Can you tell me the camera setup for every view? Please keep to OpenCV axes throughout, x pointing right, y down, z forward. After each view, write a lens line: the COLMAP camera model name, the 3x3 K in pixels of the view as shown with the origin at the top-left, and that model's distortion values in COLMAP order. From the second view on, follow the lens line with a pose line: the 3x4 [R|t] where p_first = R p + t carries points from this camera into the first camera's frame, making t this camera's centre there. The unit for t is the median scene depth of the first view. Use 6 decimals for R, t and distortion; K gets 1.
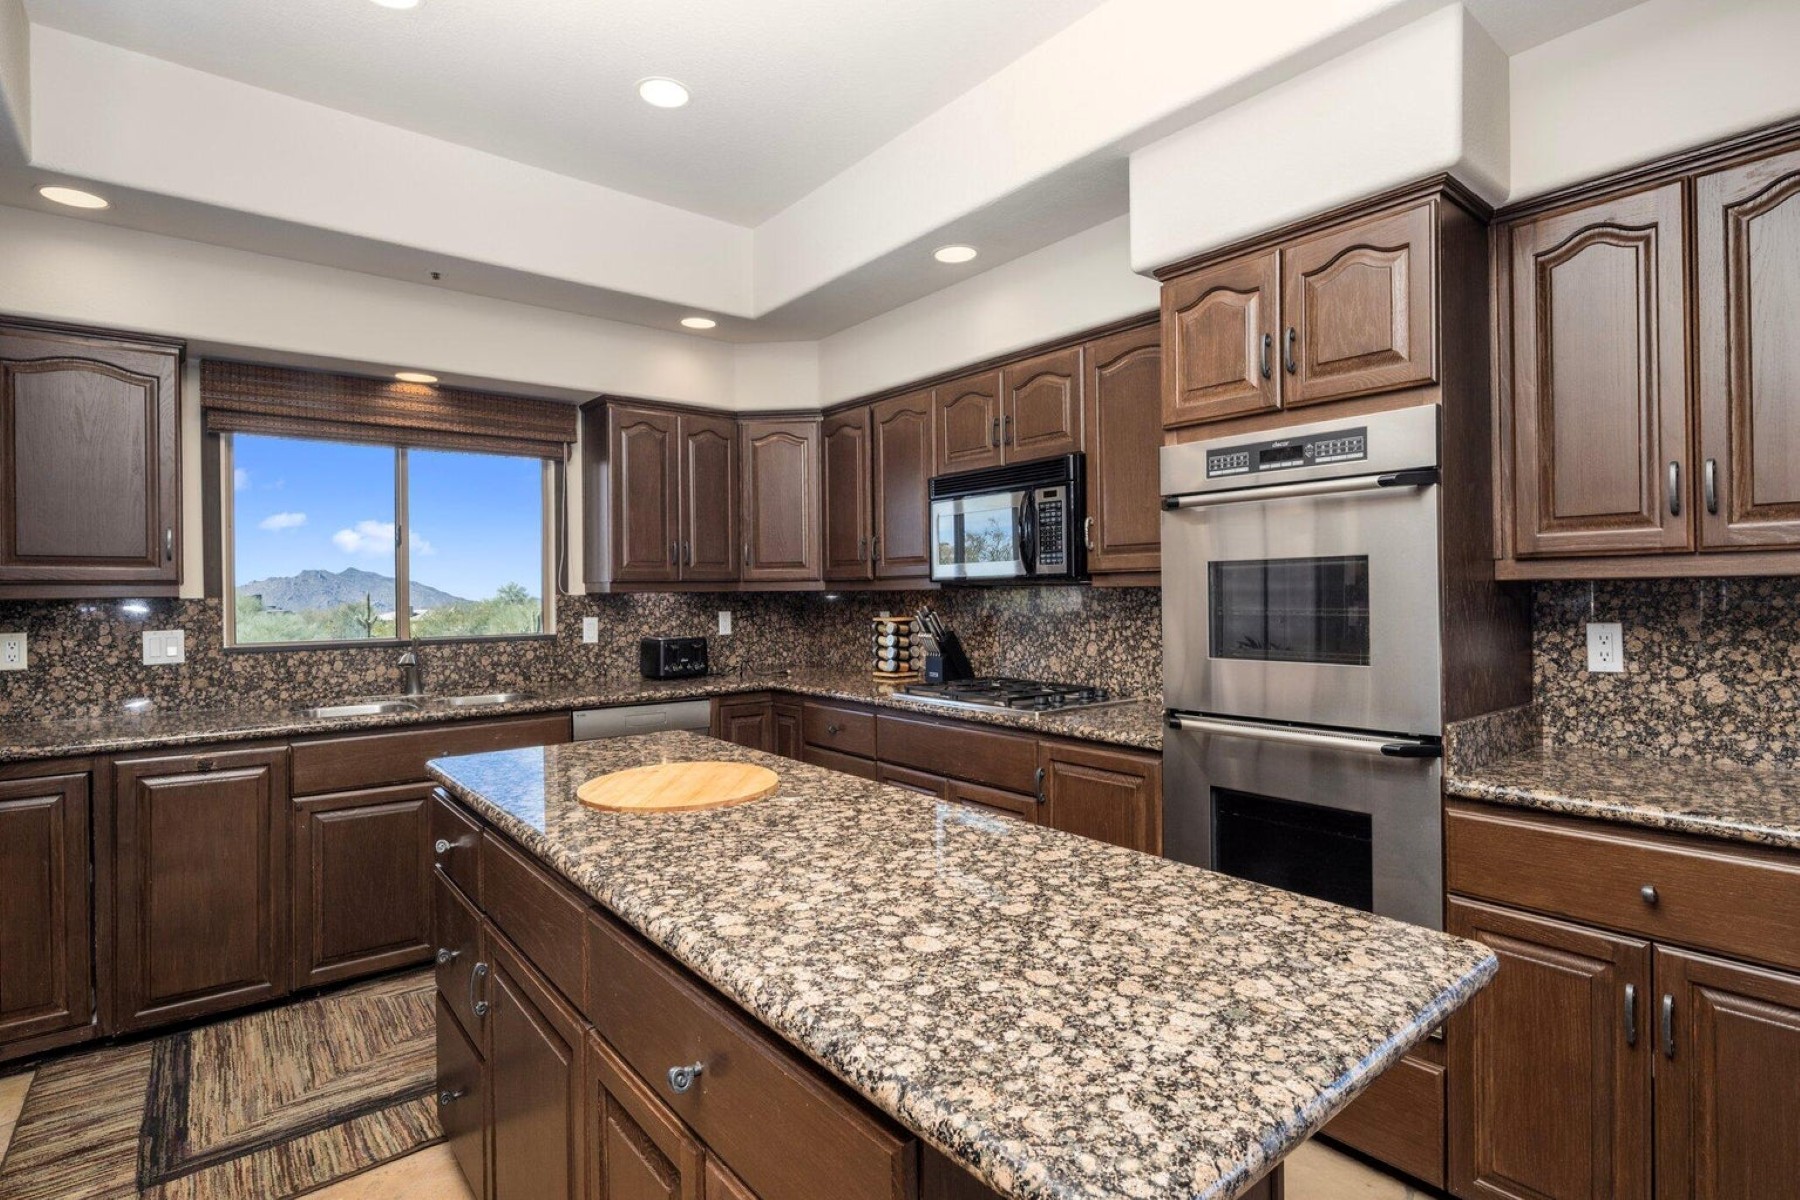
lens RADIAL K [[878.9, 0, 902.3], [0, 878.9, 588.4], [0, 0, 1]] dist [0.000390, -0.000802]
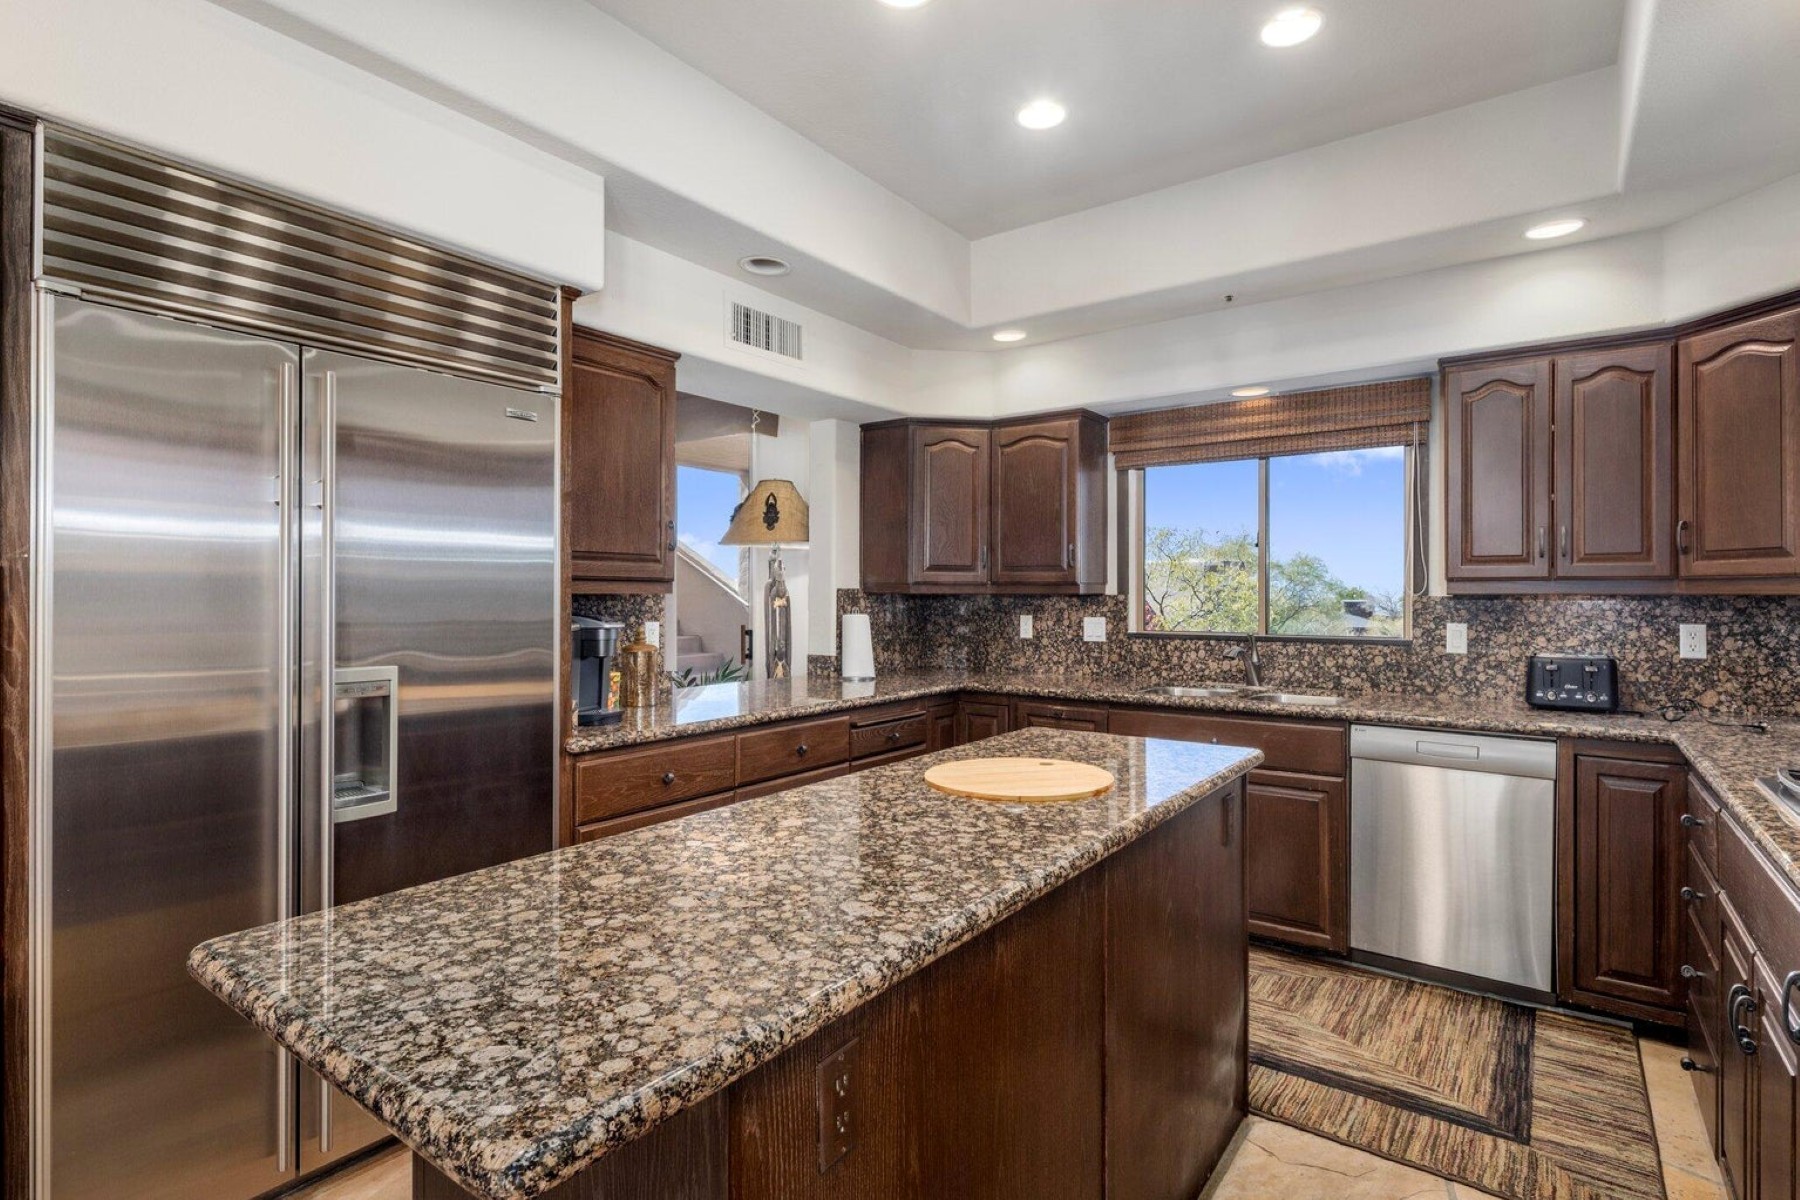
lens RADIAL K [[878.9, 0, 902.3], [0, 878.9, 588.4], [0, 0, 1]] dist [0.000390, -0.000802]
pose [[0.248258, 0.005717, -0.968677, 0.458443], [-0.002448, 0.999983, 0.005275, -0.005005], [0.968691, 0.001061, 0.248268, 0.378231]]
